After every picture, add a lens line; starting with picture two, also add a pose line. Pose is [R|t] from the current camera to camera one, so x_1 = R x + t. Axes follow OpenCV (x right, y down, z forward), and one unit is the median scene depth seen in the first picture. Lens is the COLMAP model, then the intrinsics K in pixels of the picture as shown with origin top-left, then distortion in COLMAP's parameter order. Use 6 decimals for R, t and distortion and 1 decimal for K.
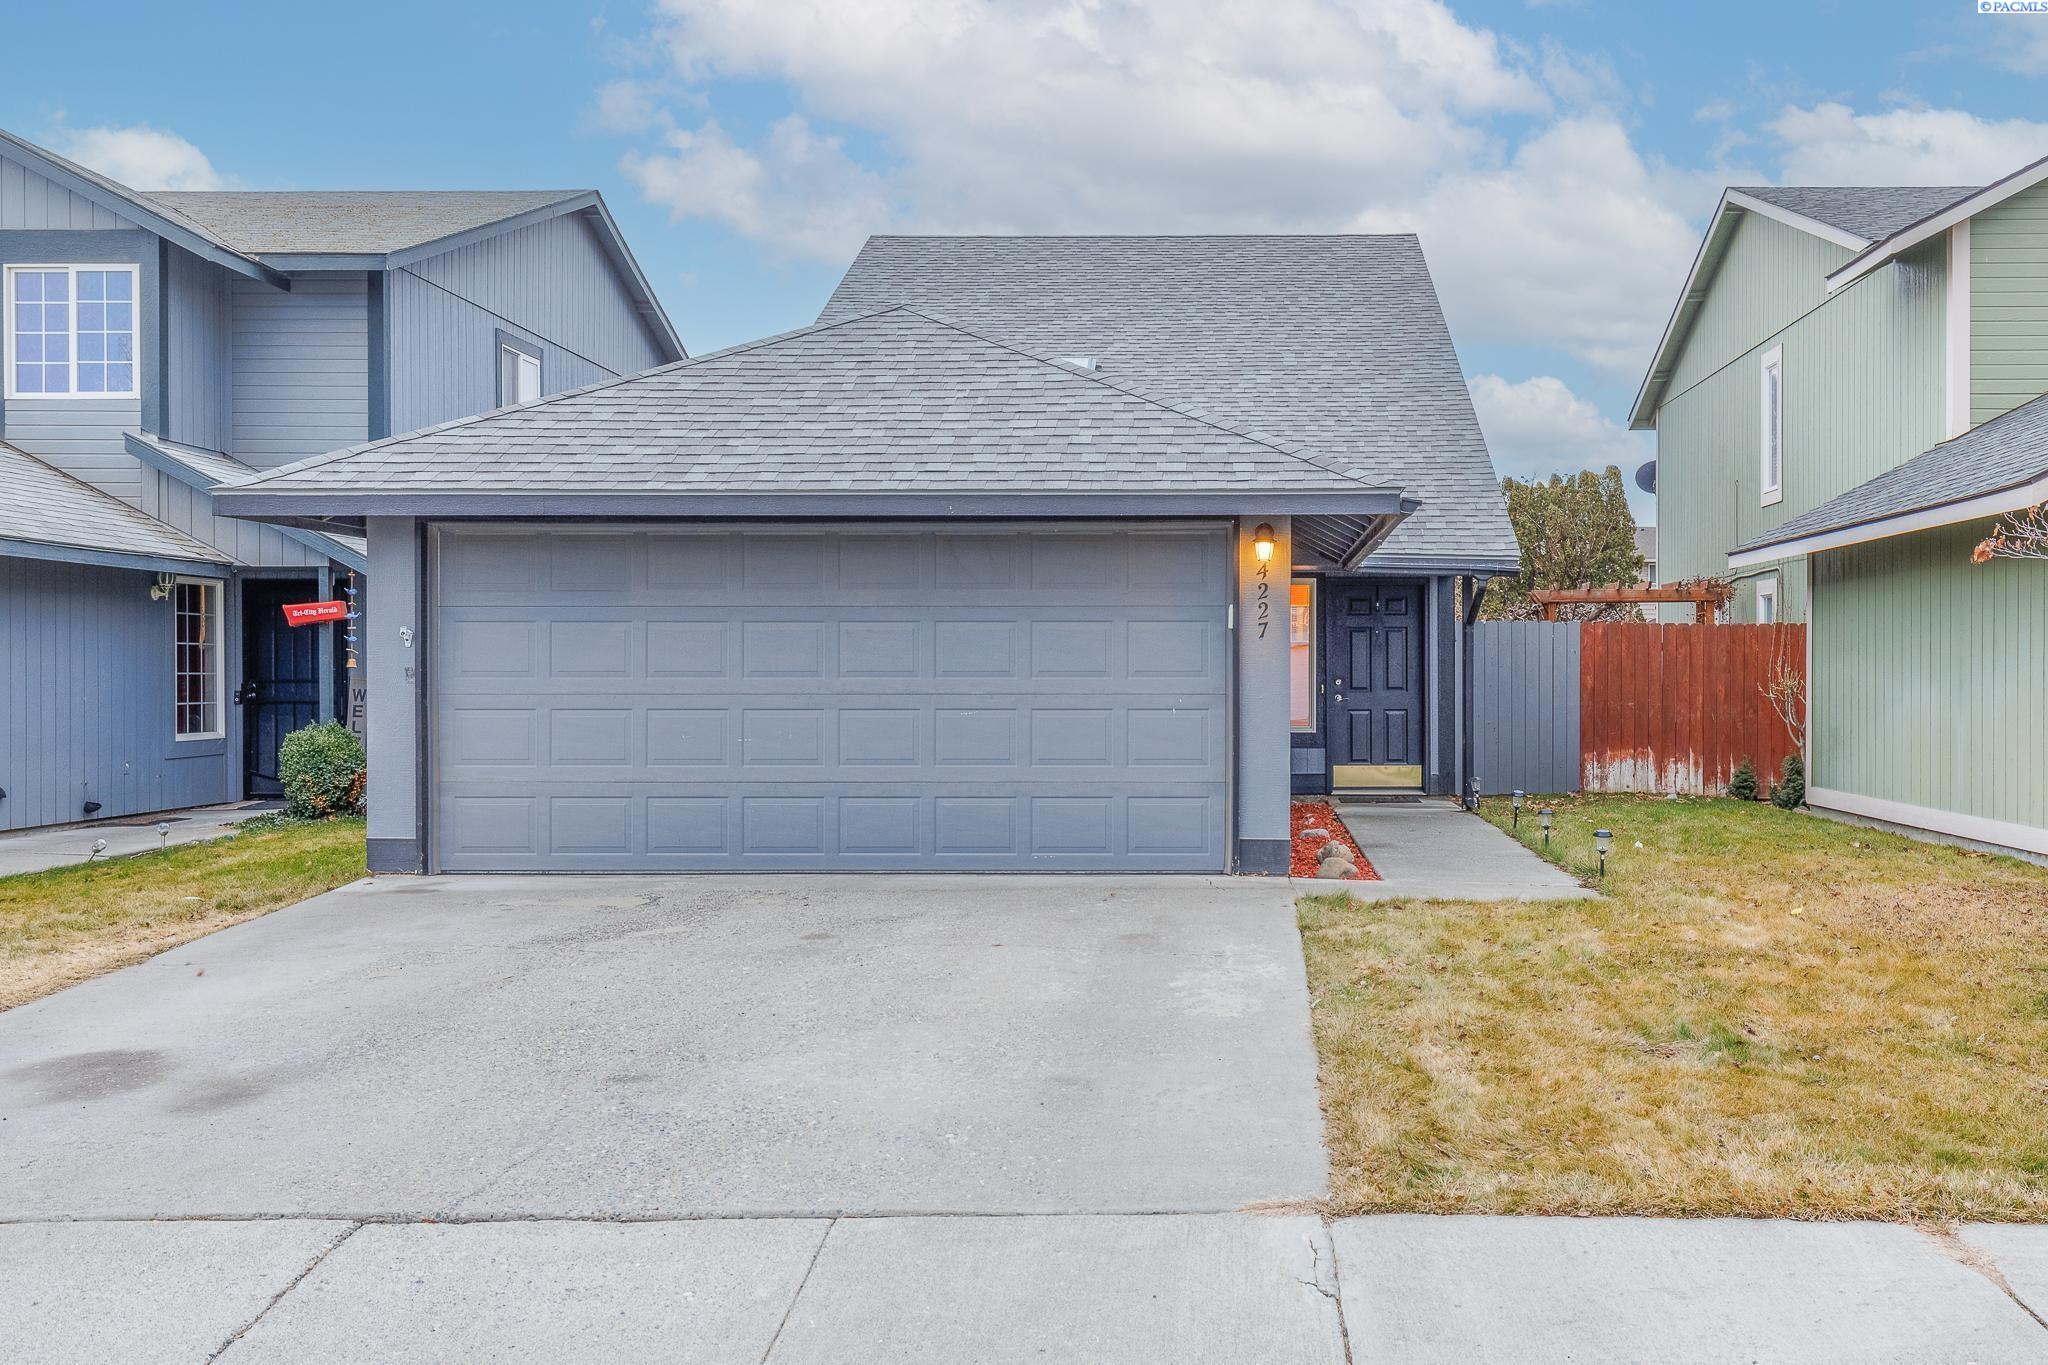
lens RADIAL K [[1897.9, 0, 1028.8], [0, 1897.9, 683.1], [0, 0, 1]] dist [0.009193, 0.000000]
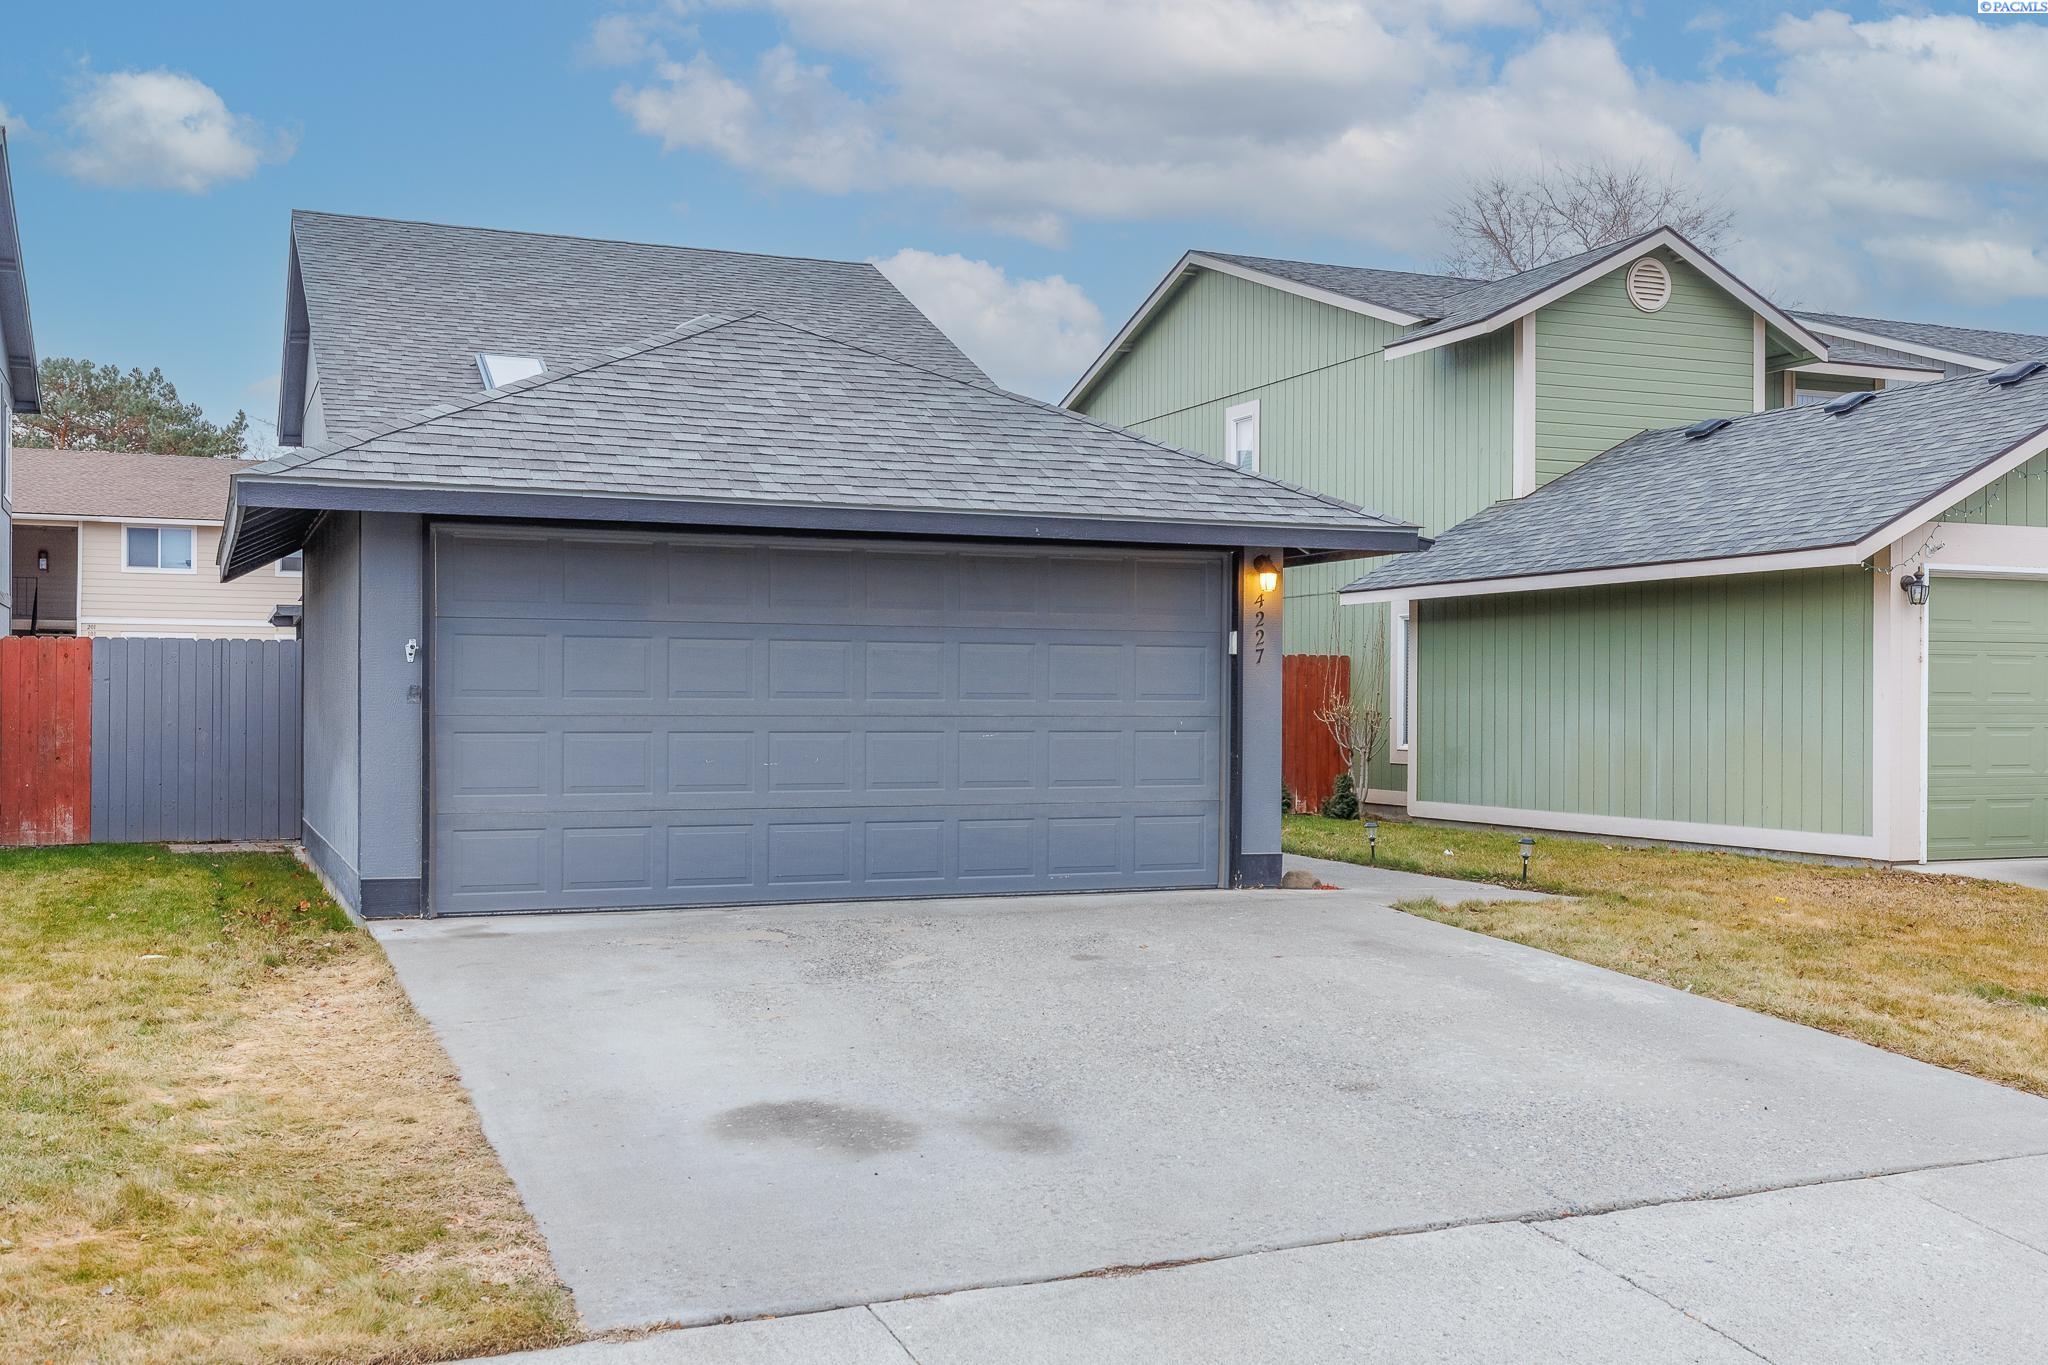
lens RADIAL K [[1952.3, 0, 1028.0], [0, 1952.3, 690.2], [0, 0, 1]] dist [-0.022827, 0.000000]
pose [[0.918502, 0.006522, 0.395362, -0.417589], [-0.002986, 0.999950, -0.009559, 0.001927], [-0.395405, 0.007600, 0.918476, 0.050941]]
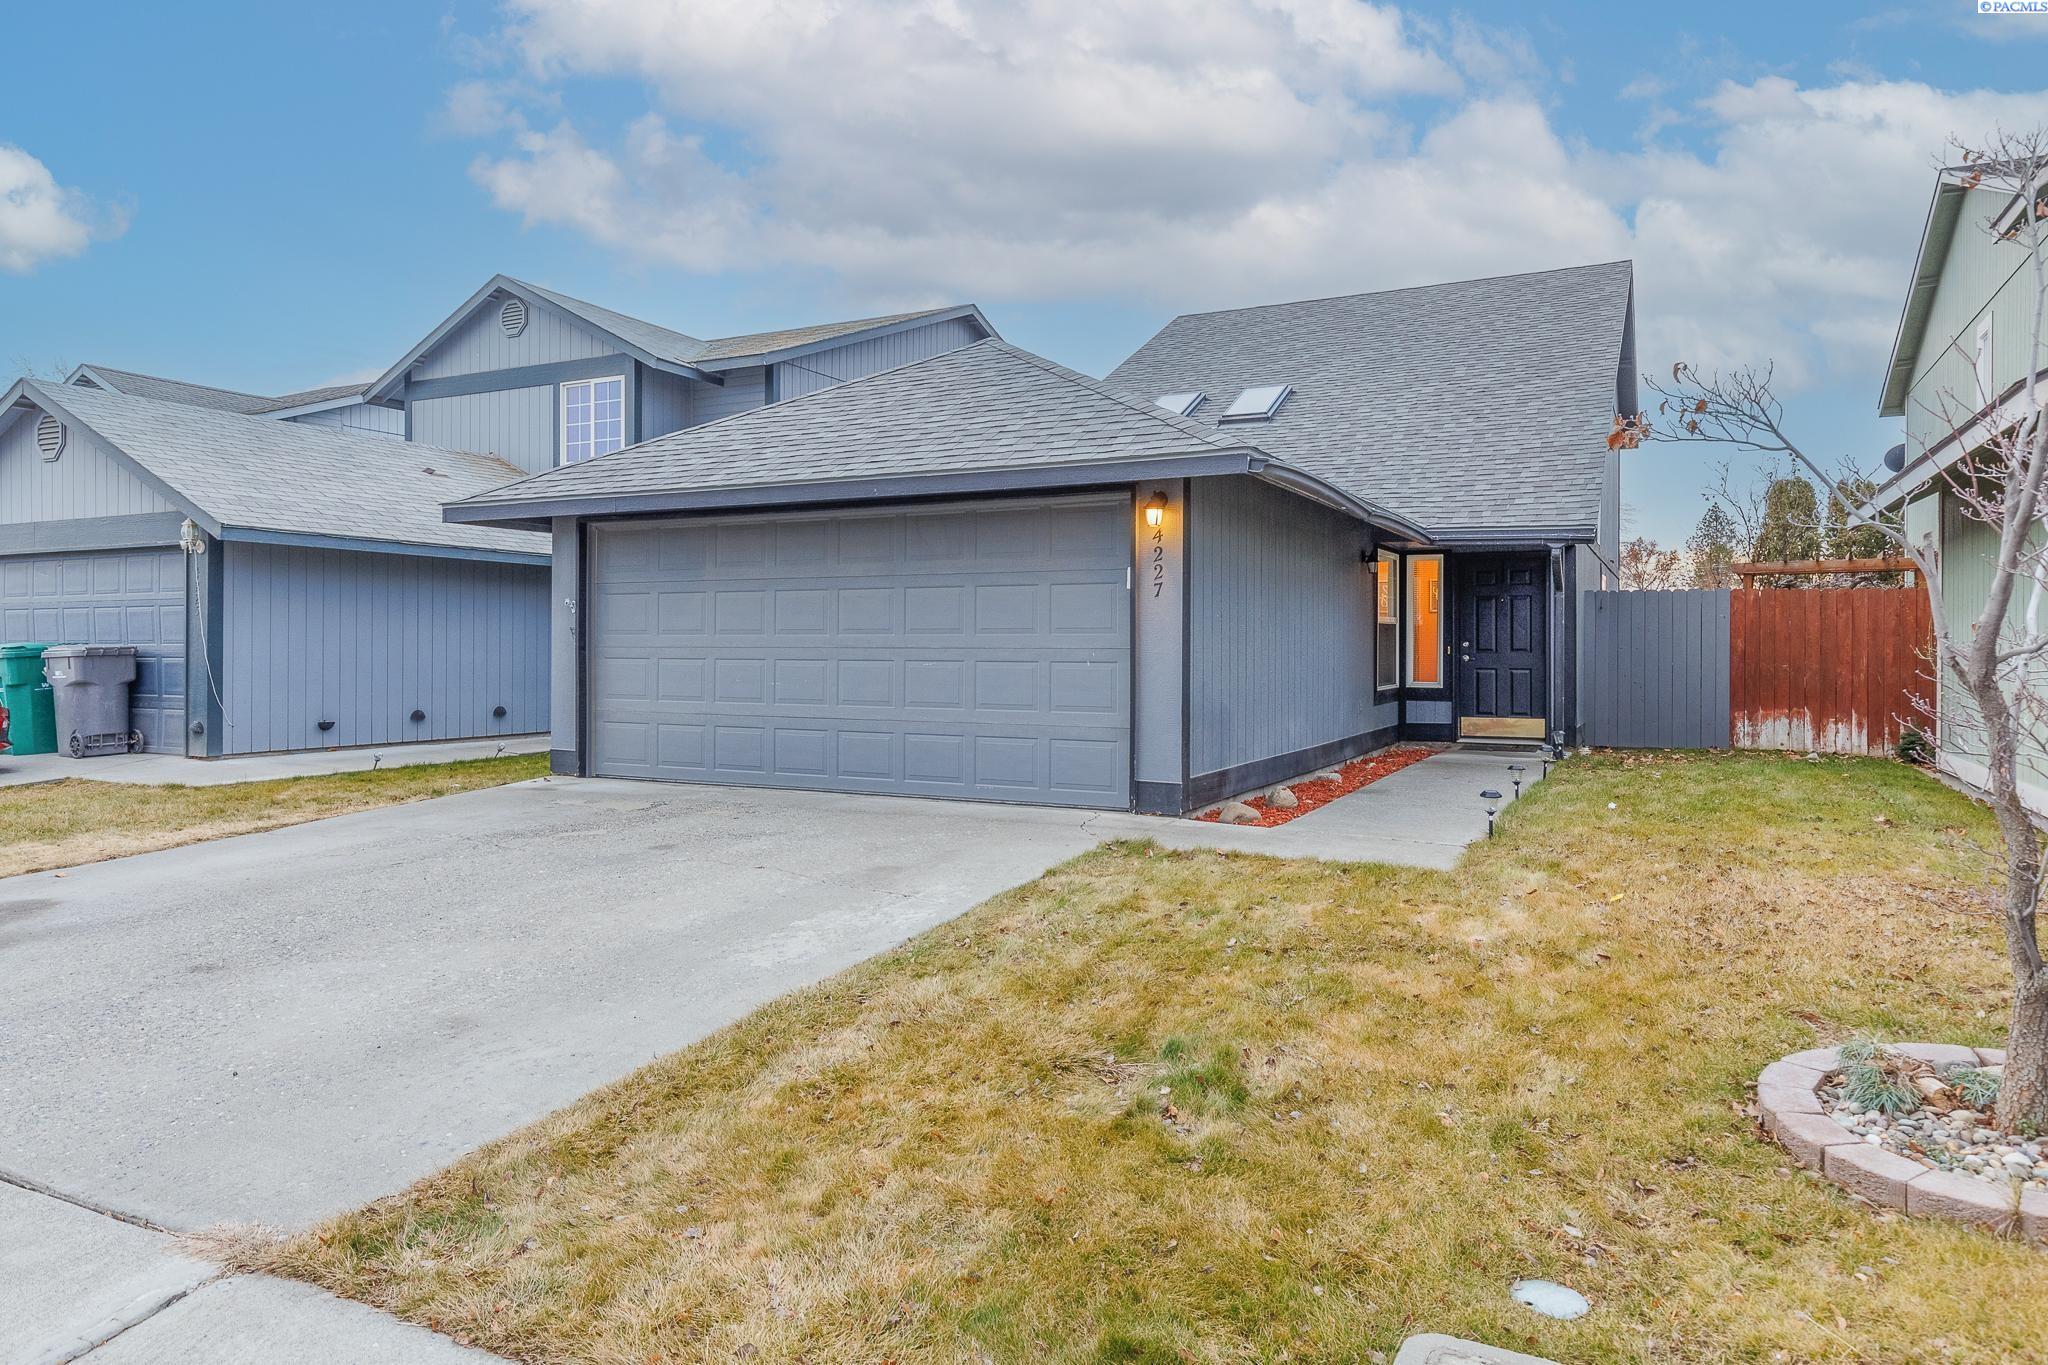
lens RADIAL K [[1200.6, 0, 1008.2], [0, 1200.6, 663.4], [0, 0, 1]] dist [0.002951, -0.003769]
pose [[0.904823, 0.008099, -0.425712, 0.333949], [-0.004509, 0.999945, 0.009439, 0.008135], [0.425765, -0.006621, 0.904810, 0.337148]]
